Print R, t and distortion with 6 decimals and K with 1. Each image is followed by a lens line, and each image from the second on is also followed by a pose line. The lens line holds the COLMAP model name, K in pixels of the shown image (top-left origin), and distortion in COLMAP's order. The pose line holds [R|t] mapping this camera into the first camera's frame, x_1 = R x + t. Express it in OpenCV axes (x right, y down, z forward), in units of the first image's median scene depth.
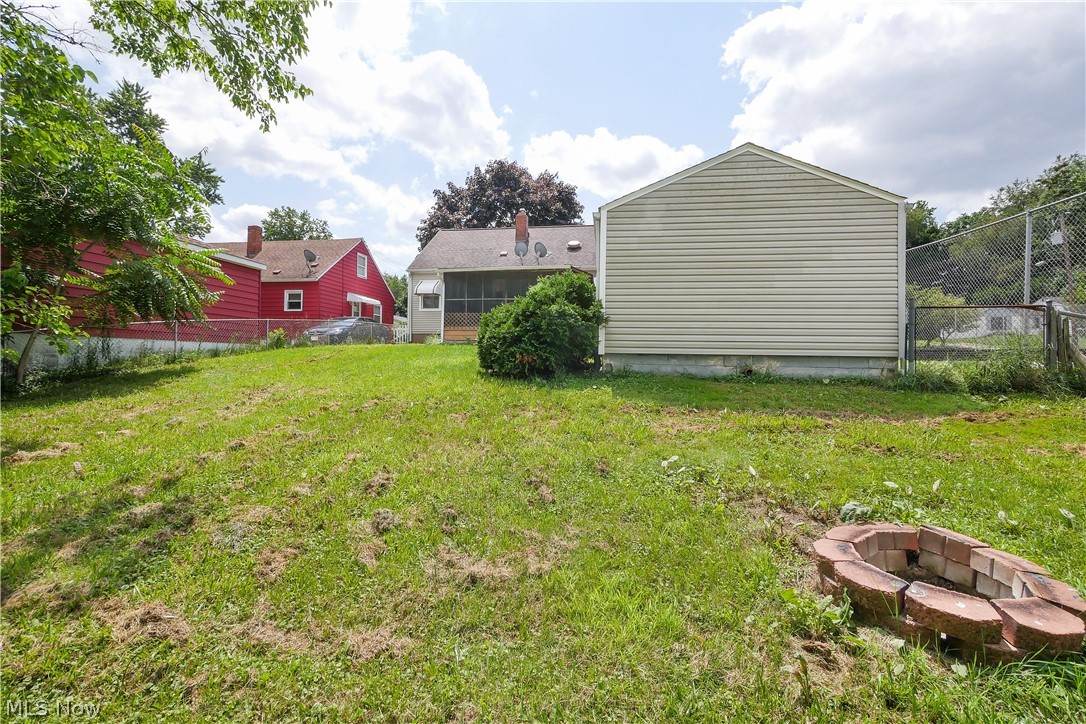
lens RADIAL K [[469.4, 0, 539.7], [0, 469.4, 359.4], [0, 0, 1]] dist [-0.002726, 0.000580]
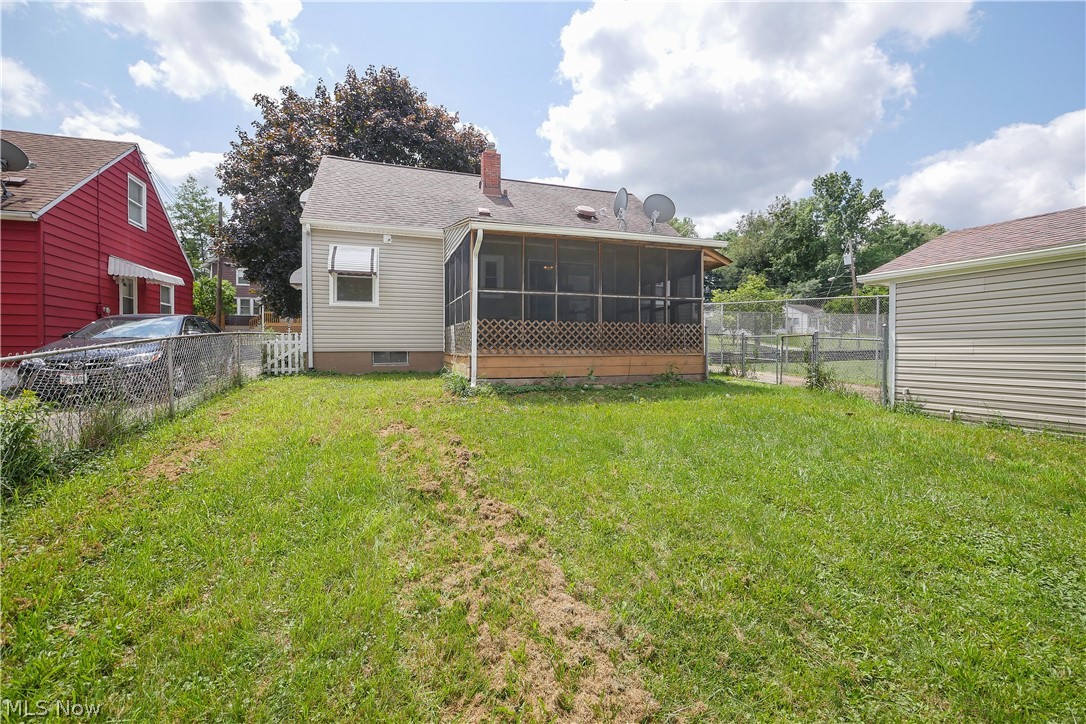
lens RADIAL K [[469.4, 0, 548.2], [0, 469.4, 359.6], [0, 0, 1]] dist [-0.002726, 0.000580]
pose [[0.879234, -0.021434, 0.475908, -0.235871], [0.009379, 0.999573, 0.027691, -0.046866], [-0.476299, -0.019883, 0.879059, 0.366184]]
